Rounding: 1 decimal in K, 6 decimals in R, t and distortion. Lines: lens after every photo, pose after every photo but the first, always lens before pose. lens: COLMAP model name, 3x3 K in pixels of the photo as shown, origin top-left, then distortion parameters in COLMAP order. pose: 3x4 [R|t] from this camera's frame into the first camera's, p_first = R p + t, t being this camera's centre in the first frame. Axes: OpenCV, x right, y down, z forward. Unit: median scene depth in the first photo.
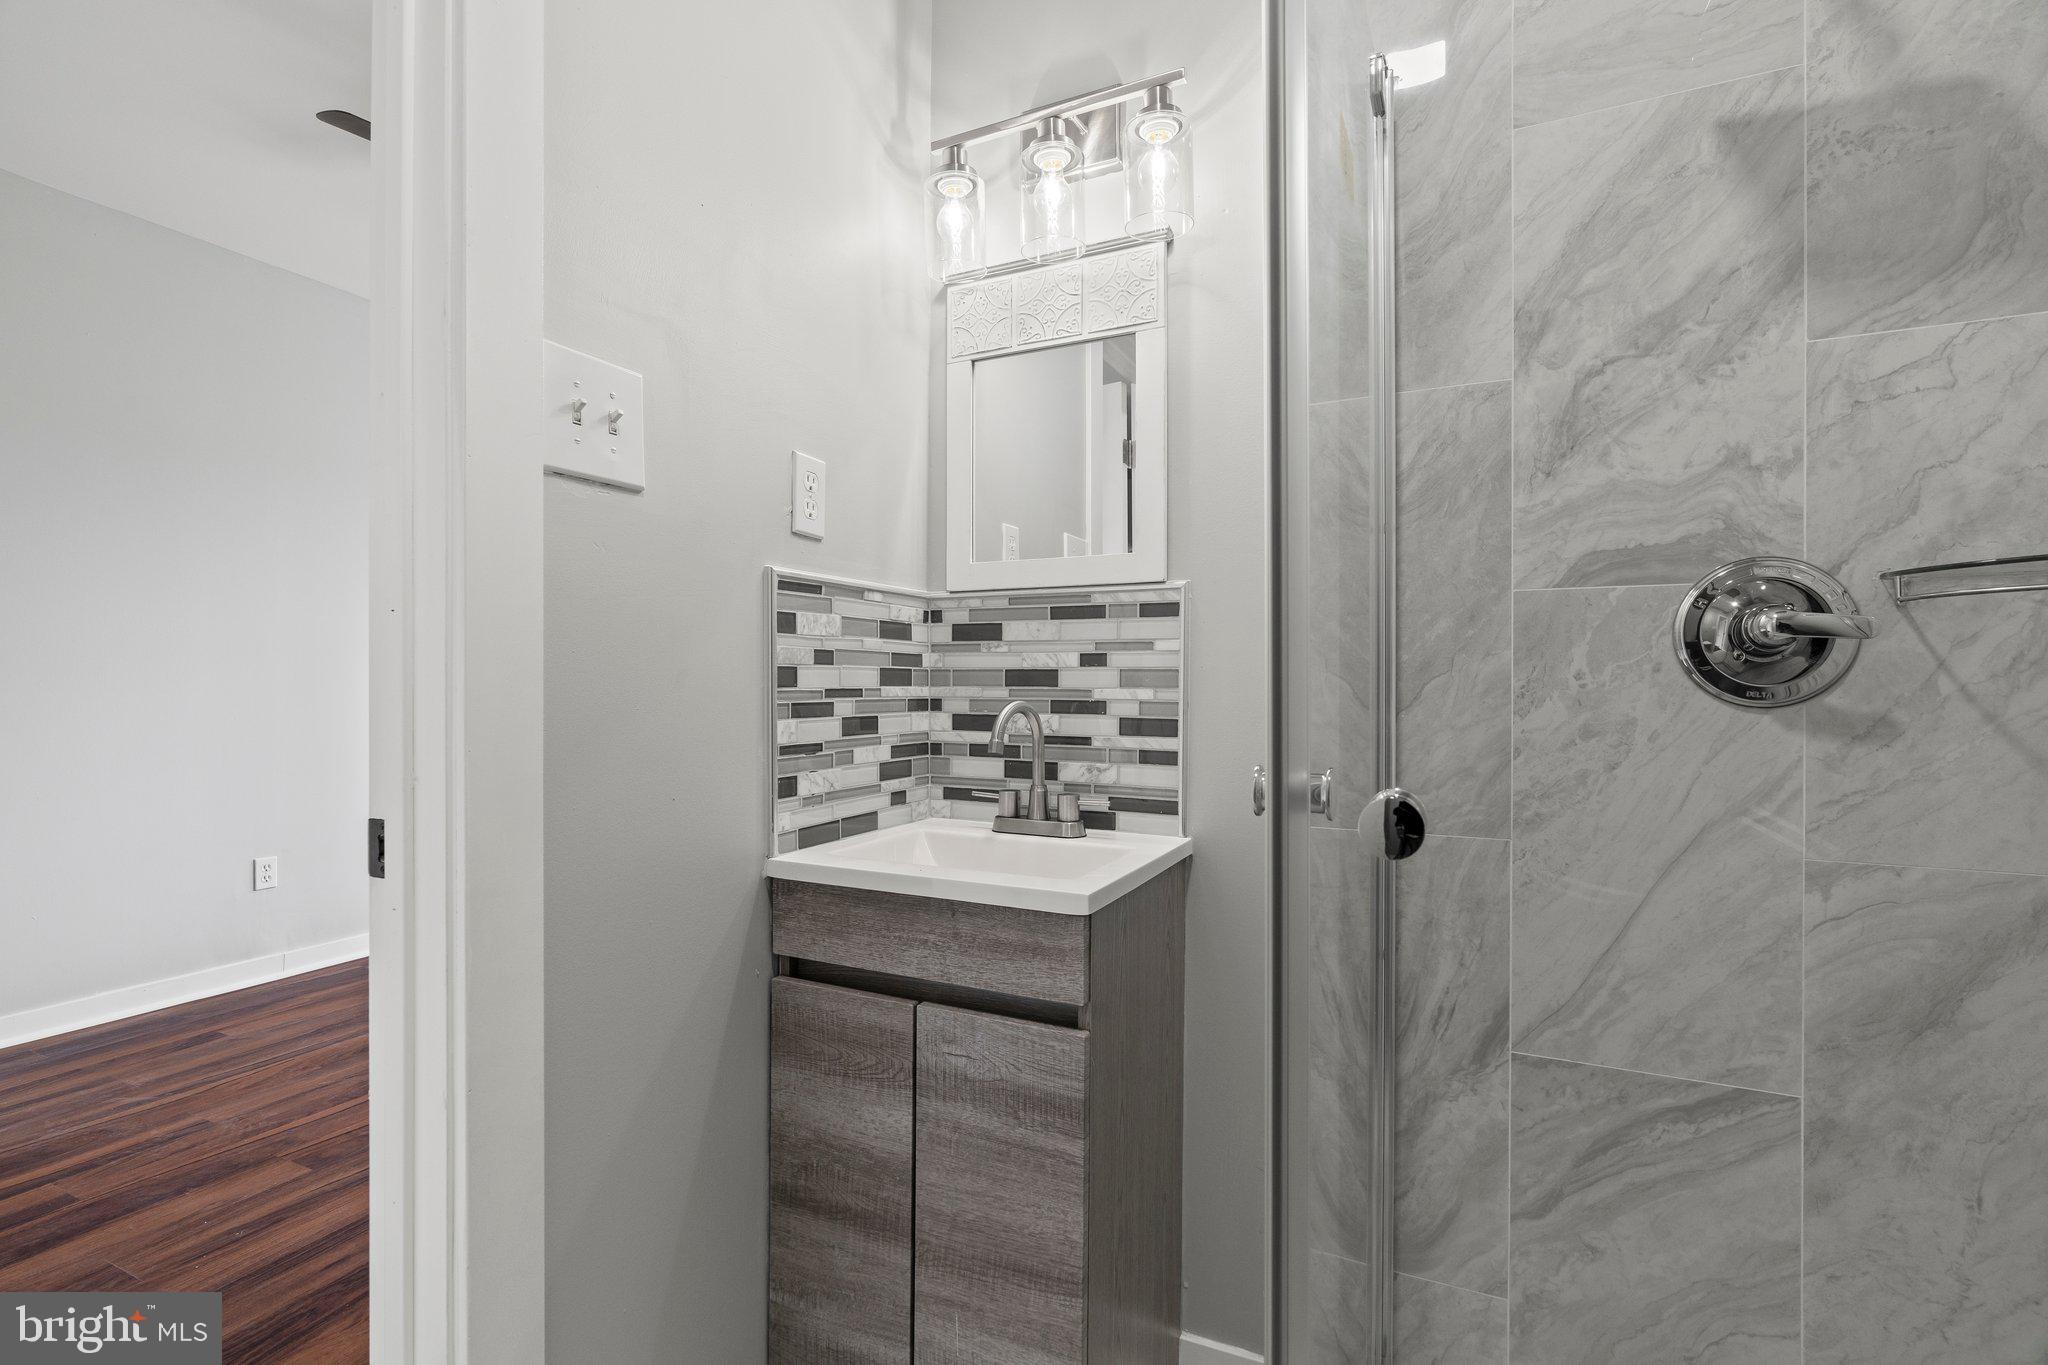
lens RADIAL K [[924.7, 0, 972.7], [0, 924.7, 683.1], [0, 0, 1]] dist [-0.003705, 0.001391]
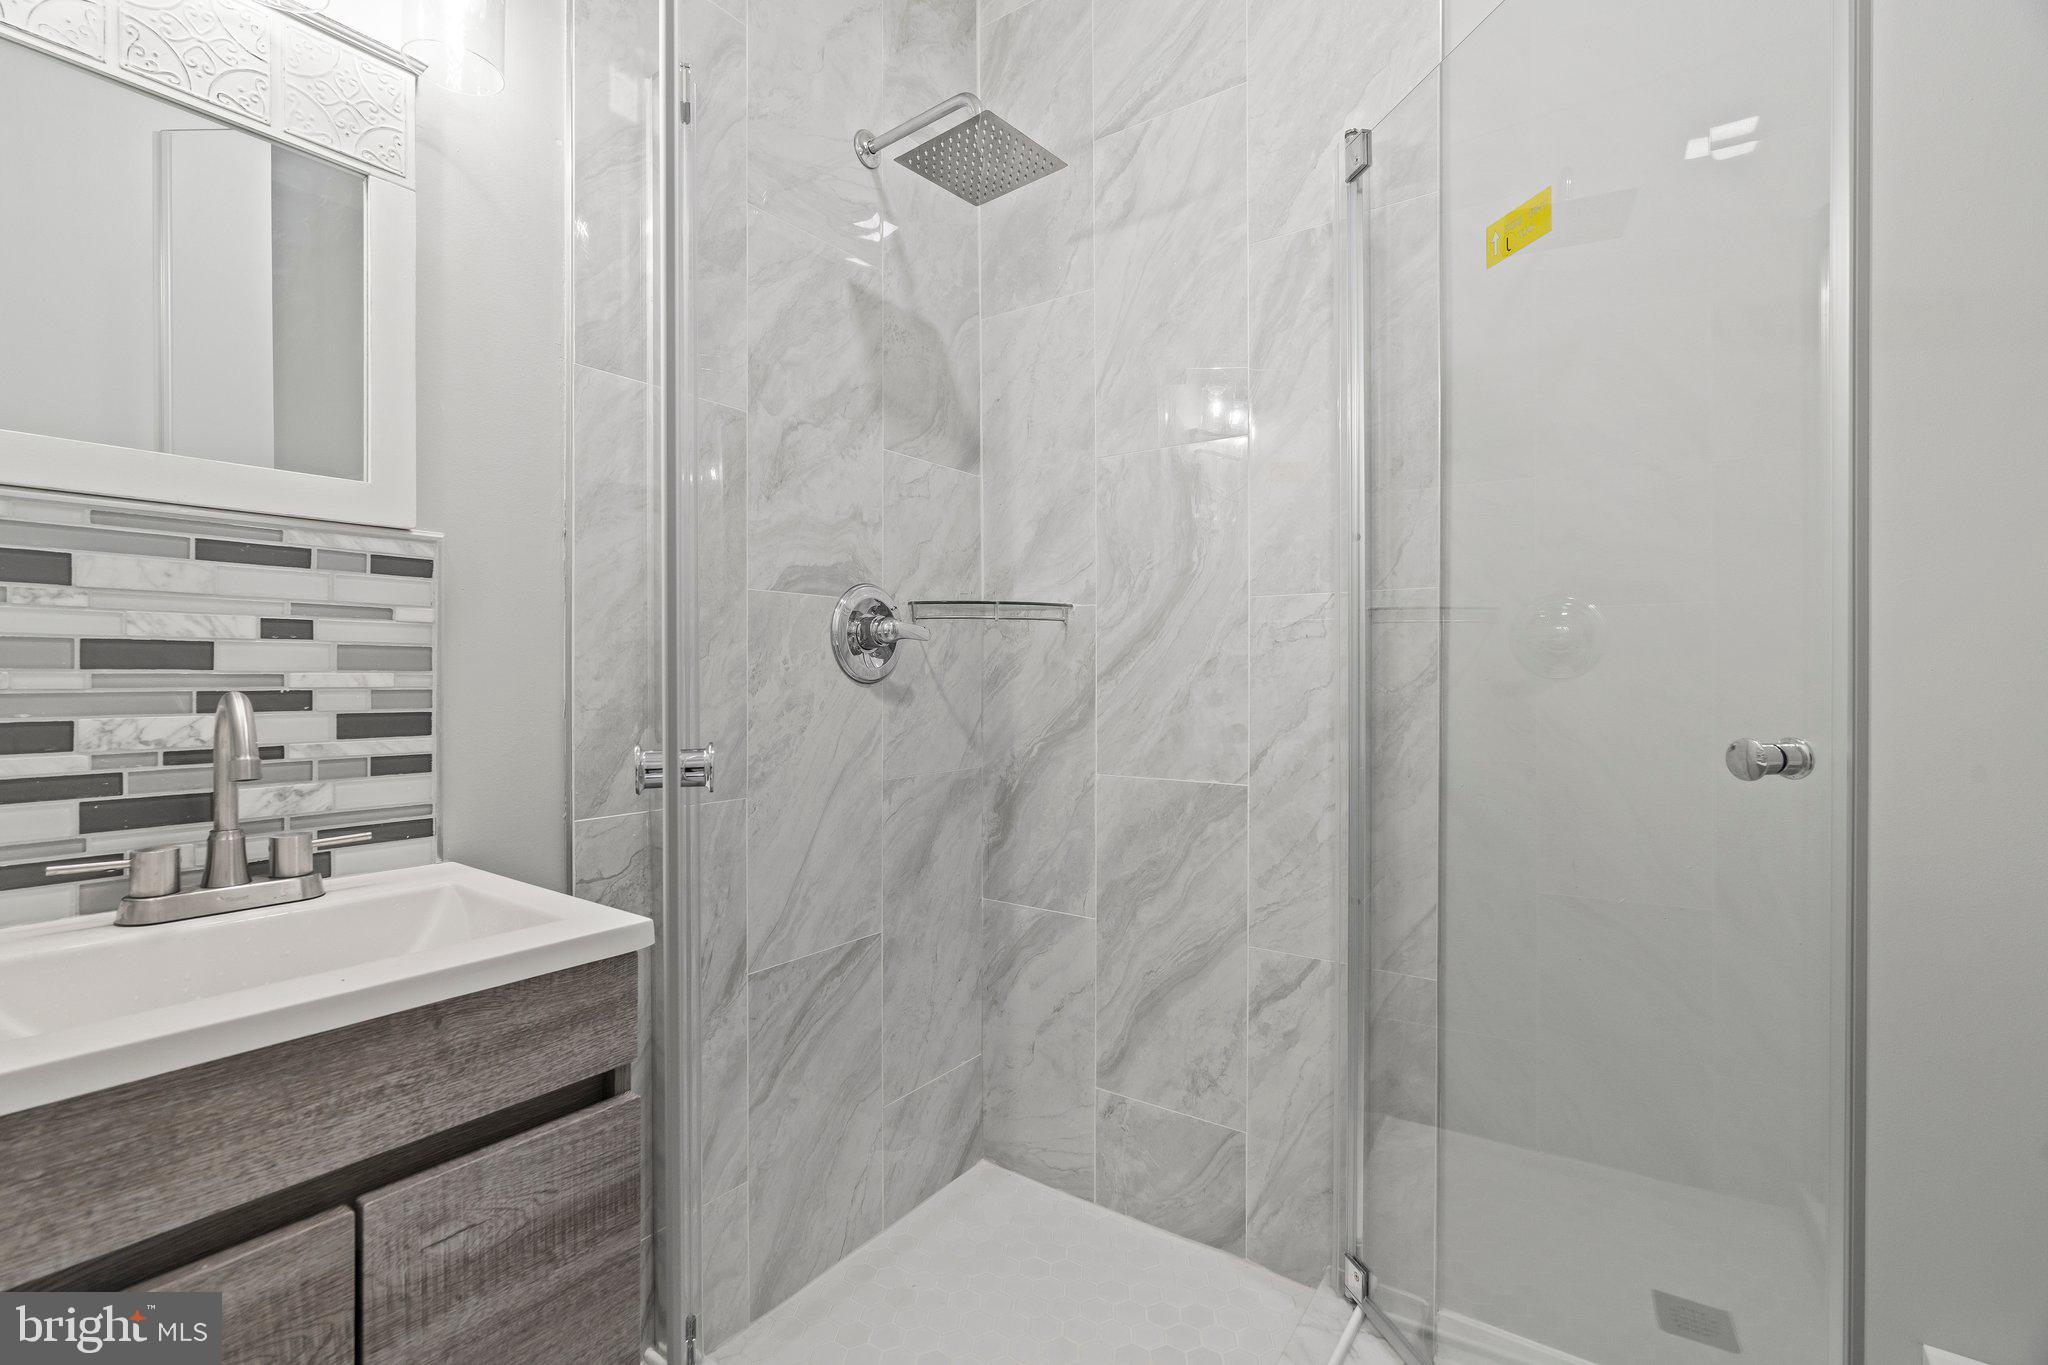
lens RADIAL K [[924.7, 0, 1017.4], [0, 924.7, 680.0], [0, 0, 1]] dist [-0.003705, 0.001391]
pose [[0.157453, -0.009029, 0.987485, -0.540699], [-0.000492, 0.999957, 0.009221, 0.006073], [-0.987526, -0.001937, 0.157442, 0.465190]]
